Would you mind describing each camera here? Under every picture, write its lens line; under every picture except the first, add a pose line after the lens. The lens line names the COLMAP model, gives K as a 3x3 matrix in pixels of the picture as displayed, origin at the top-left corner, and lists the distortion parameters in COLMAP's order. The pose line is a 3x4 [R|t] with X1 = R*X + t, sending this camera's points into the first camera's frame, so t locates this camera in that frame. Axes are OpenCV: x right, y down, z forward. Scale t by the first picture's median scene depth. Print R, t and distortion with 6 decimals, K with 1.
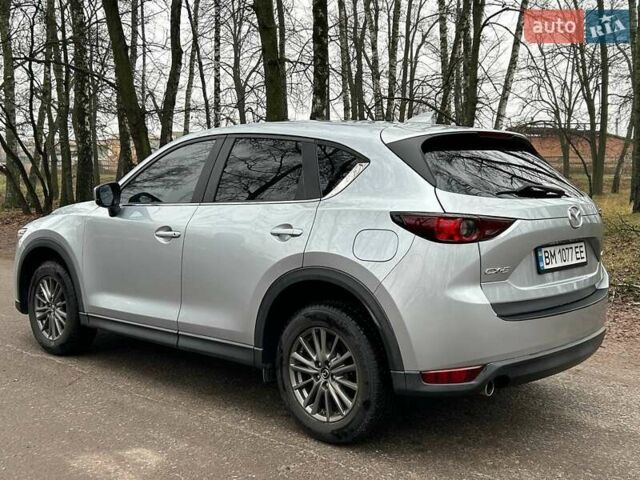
lens RADIAL K [[664.5, 0, 320.0], [0, 664.5, 240.0], [0, 0, 1]] dist [0.000471, 0.004850]
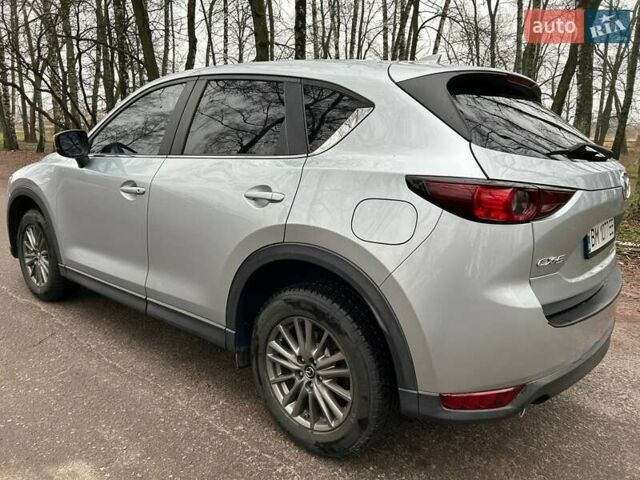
lens RADIAL K [[445.8, 0, 320.0], [0, 445.8, 240.0], [0, 0, 1]] dist [0.007270, 0.001901]
pose [[0.998364, 0.016887, 0.054628, -0.012117], [-0.023655, 0.991783, 0.125724, -0.028623], [-0.052056, -0.126811, 0.990560, 0.472290]]
